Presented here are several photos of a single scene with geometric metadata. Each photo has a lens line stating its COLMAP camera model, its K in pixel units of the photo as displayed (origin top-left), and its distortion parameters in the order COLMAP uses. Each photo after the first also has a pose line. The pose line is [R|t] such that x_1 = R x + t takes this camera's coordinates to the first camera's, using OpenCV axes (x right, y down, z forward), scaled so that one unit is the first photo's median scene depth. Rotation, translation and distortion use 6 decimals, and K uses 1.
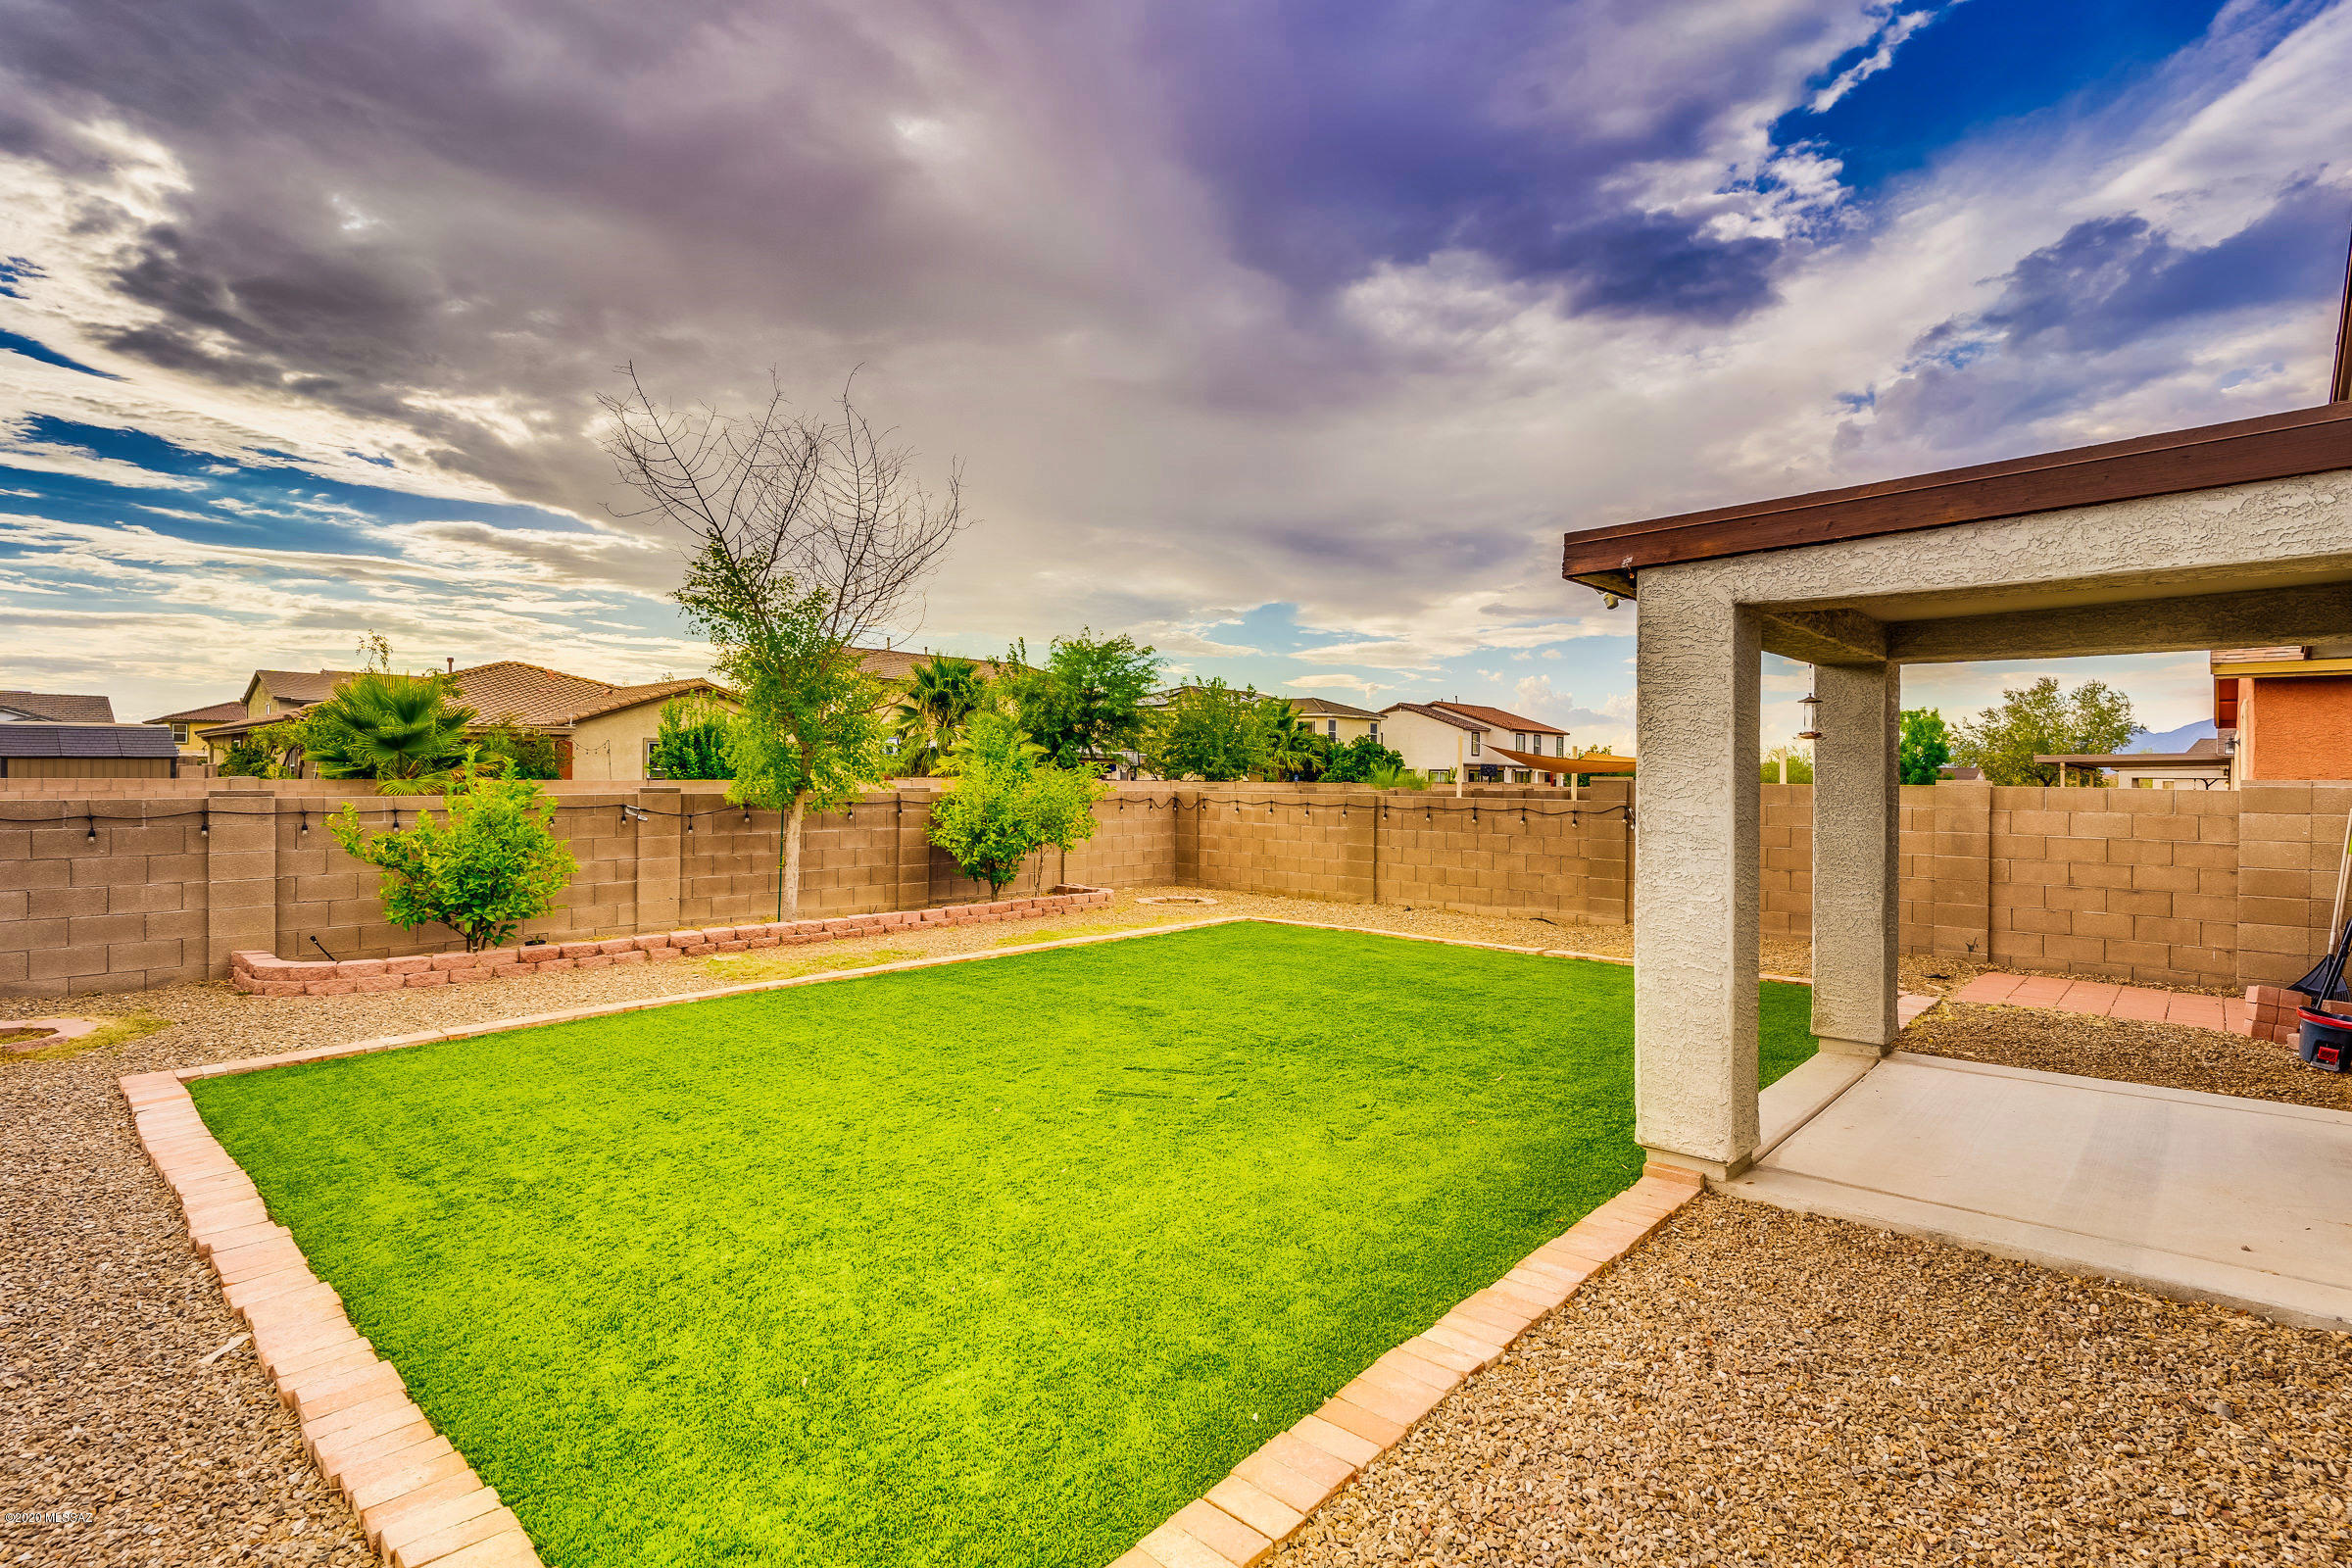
lens RADIAL K [[1139.9, 0, 1170.3], [0, 1139.9, 780.8], [0, 0, 1]] dist [0.000803, 0.002188]
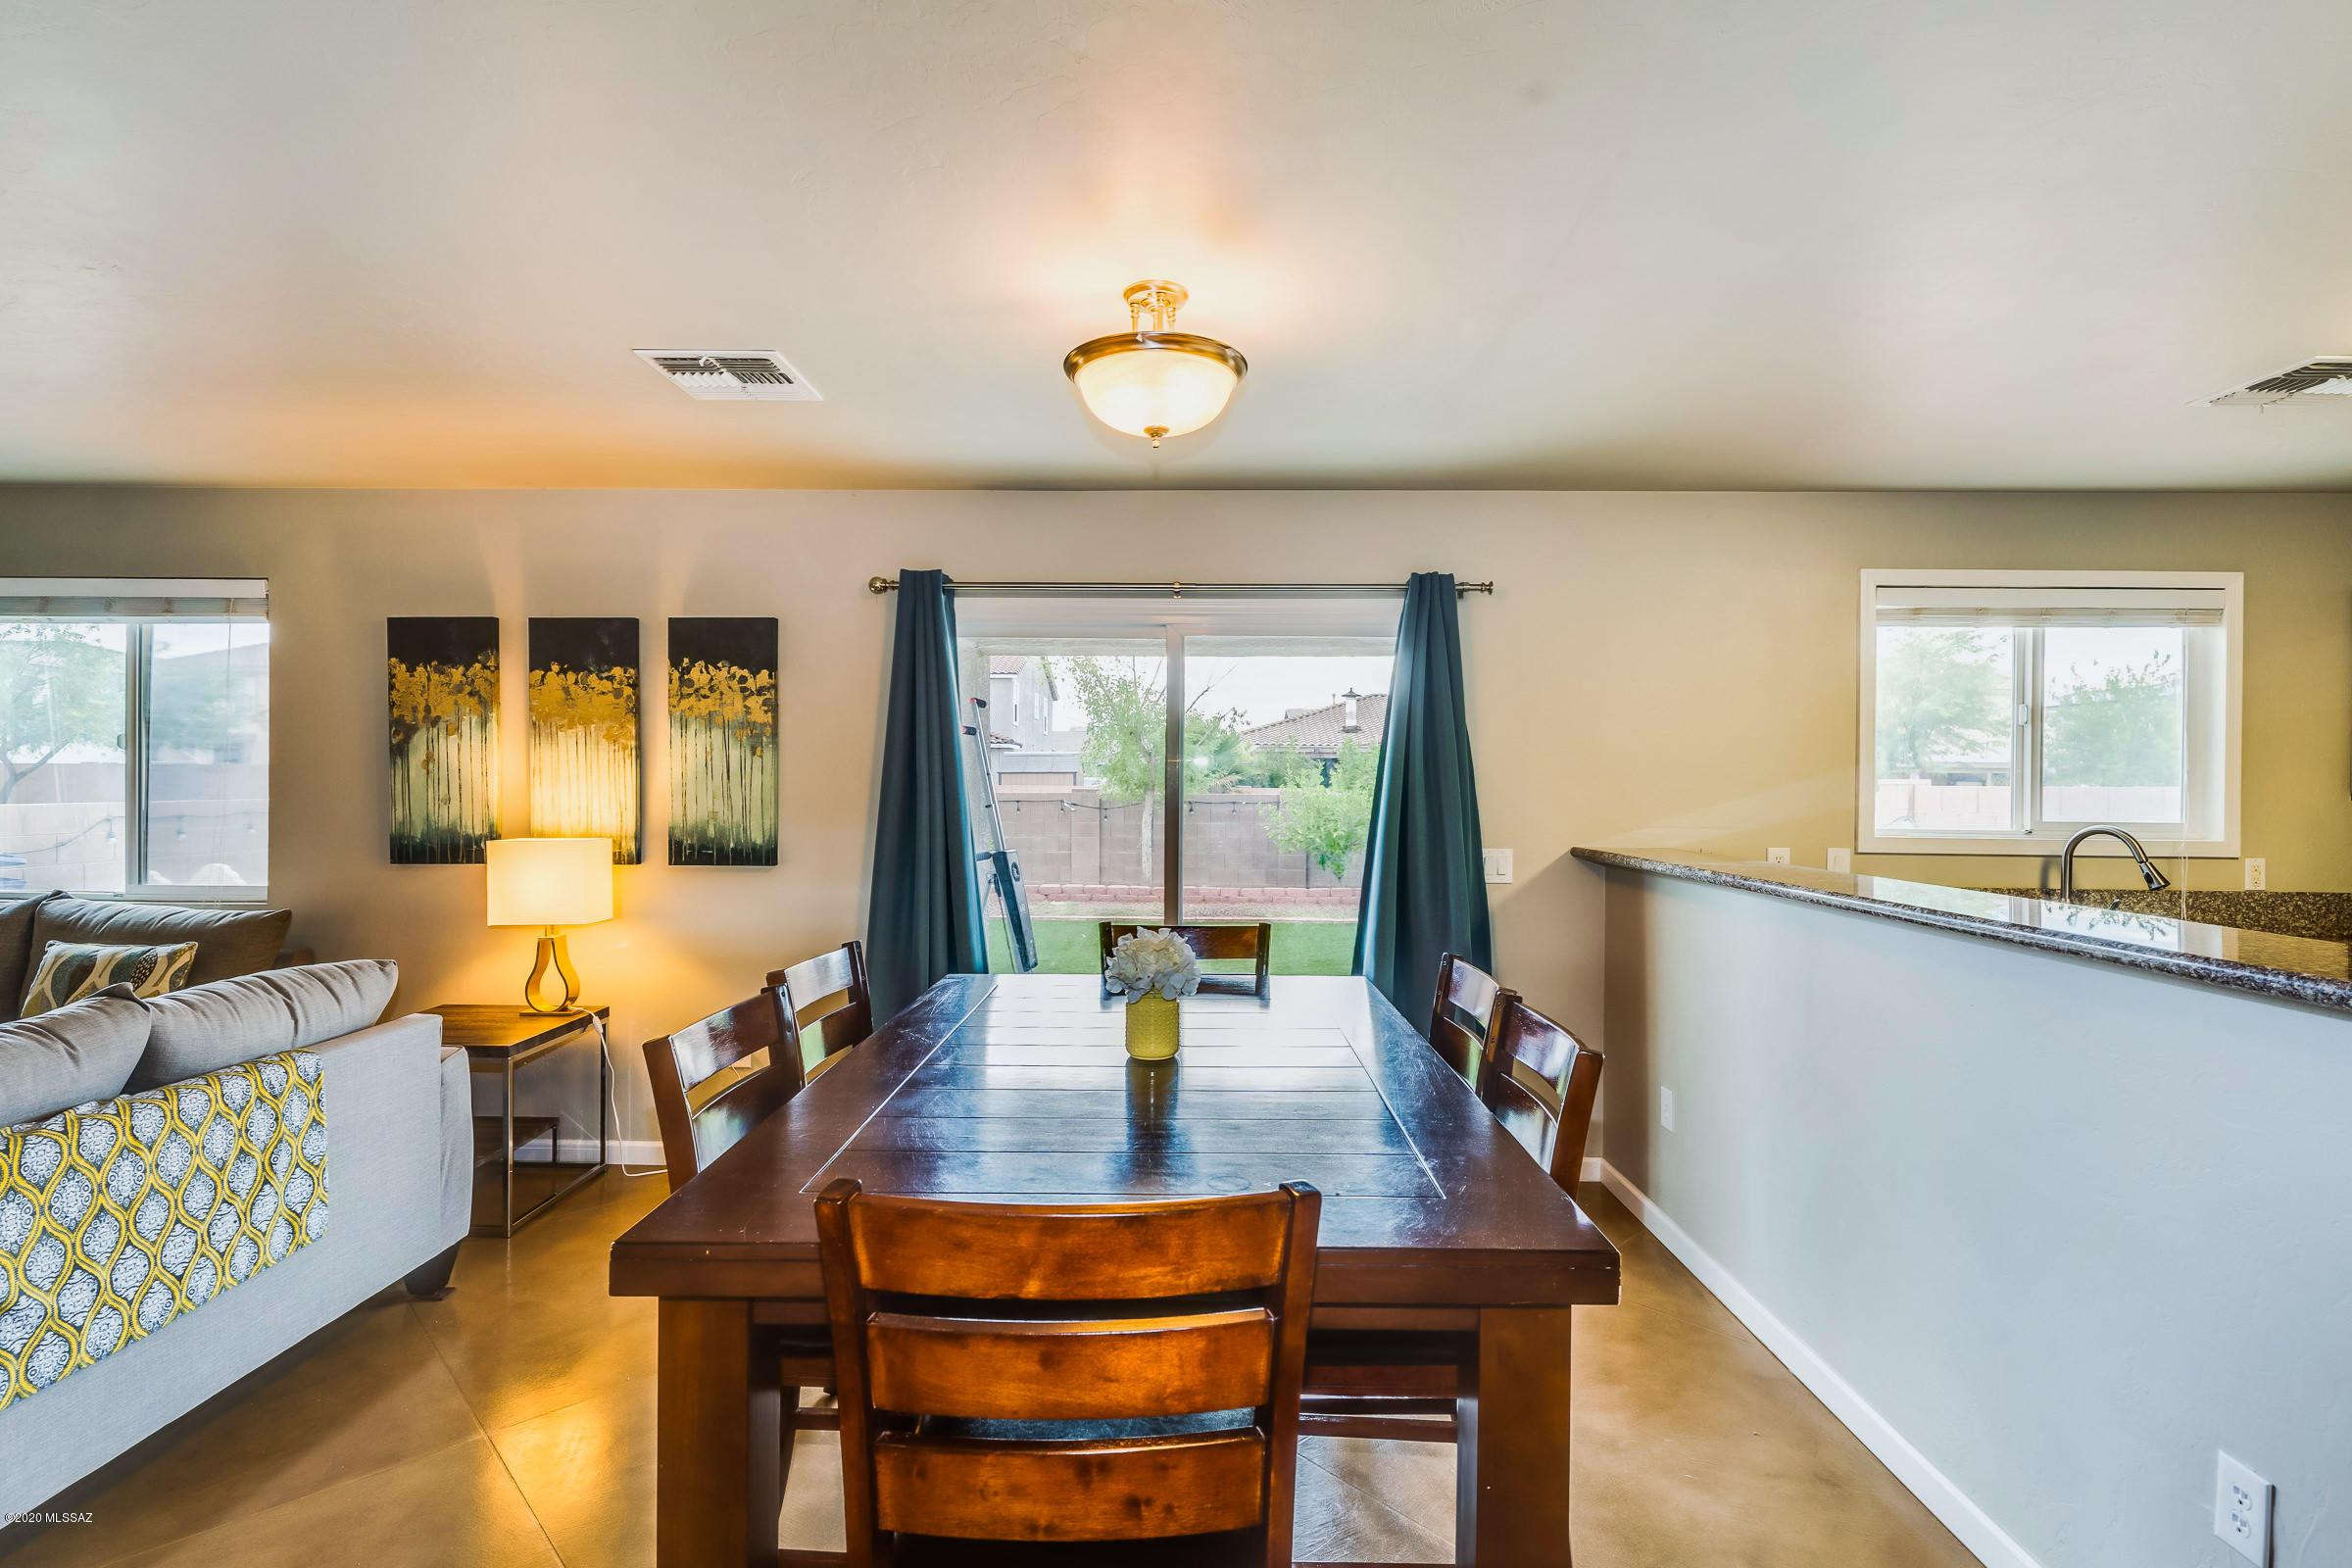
lens RADIAL K [[1139.9, 0, 1175.5], [0, 1139.9, 790.4], [0, 0, 1]] dist [0.000803, 0.002188]
pose [[0.673248, 0.004378, -0.739404, 0.603069], [-0.008816, 0.999959, -0.002107, 0.009234], [0.739364, 0.007937, 0.673259, 0.096999]]
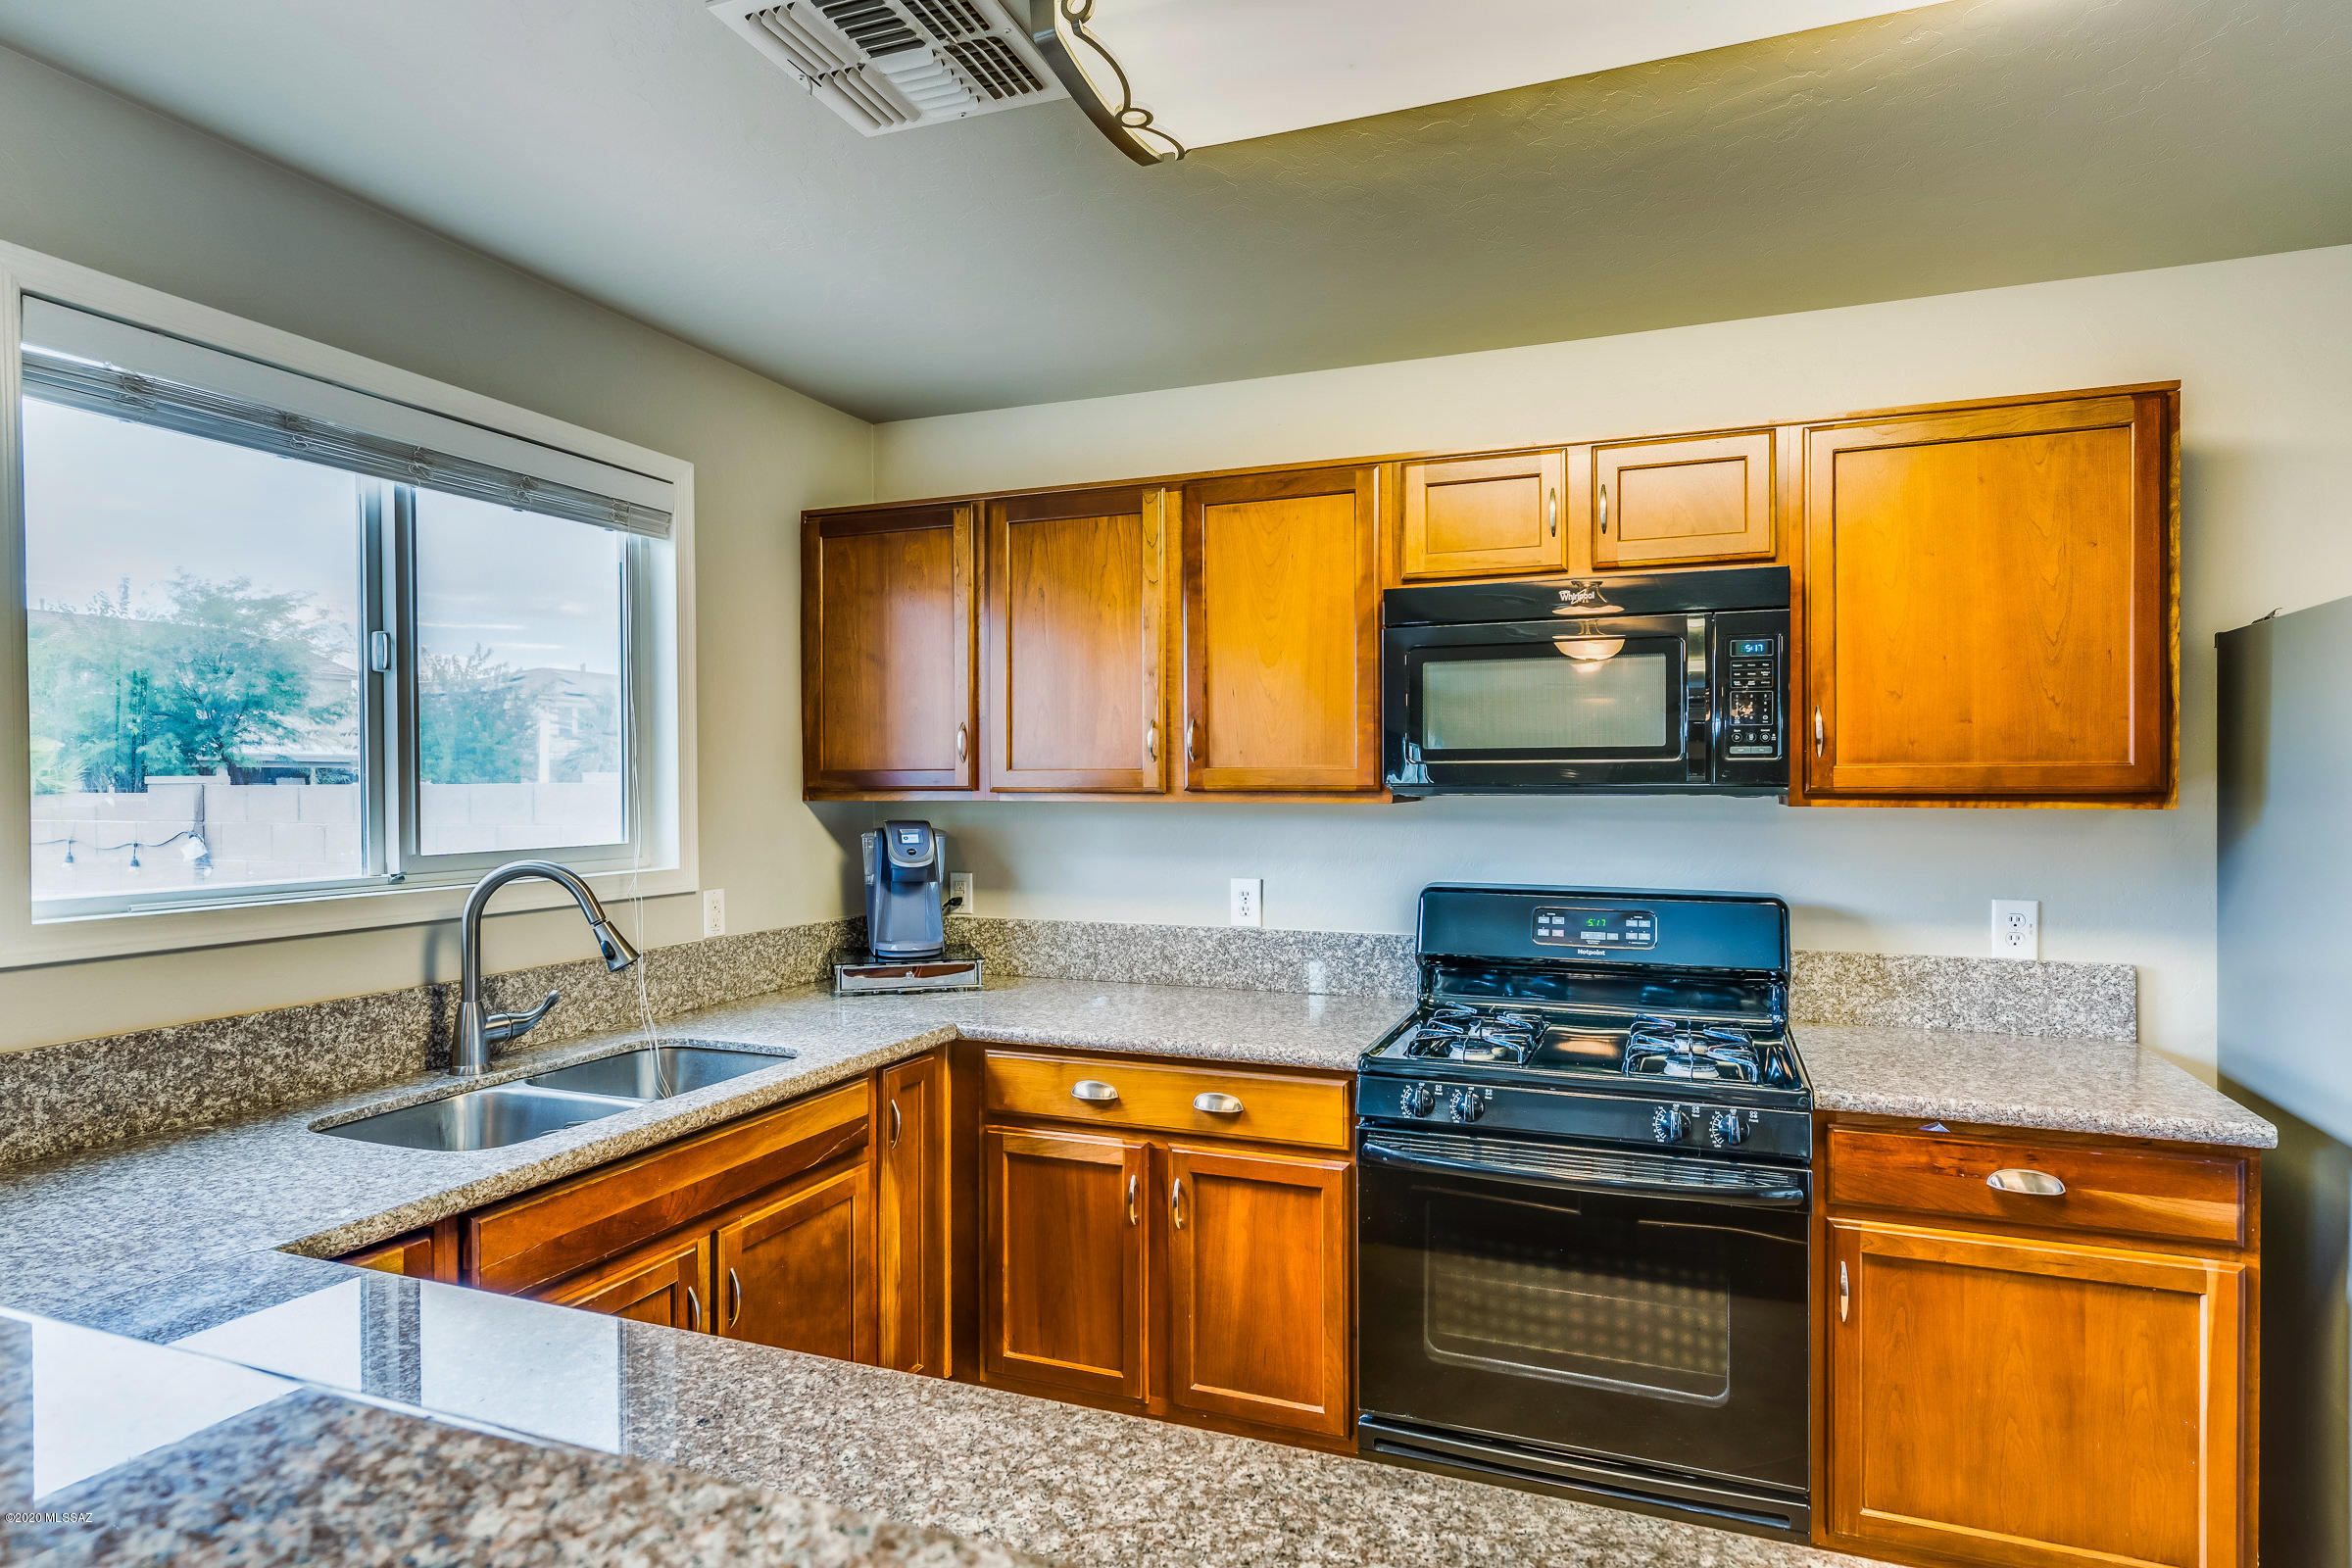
lens RADIAL K [[1266.0, 0, 1147.5], [0, 1266.0, 788.0], [0, 0, 1]] dist [-0.002442, 0.002235]
pose [[0.931348, -0.025720, 0.363220, 0.561192], [0.023862, 0.999669, 0.009601, 0.005182], [-0.363347, -0.000275, 0.931654, 0.276681]]
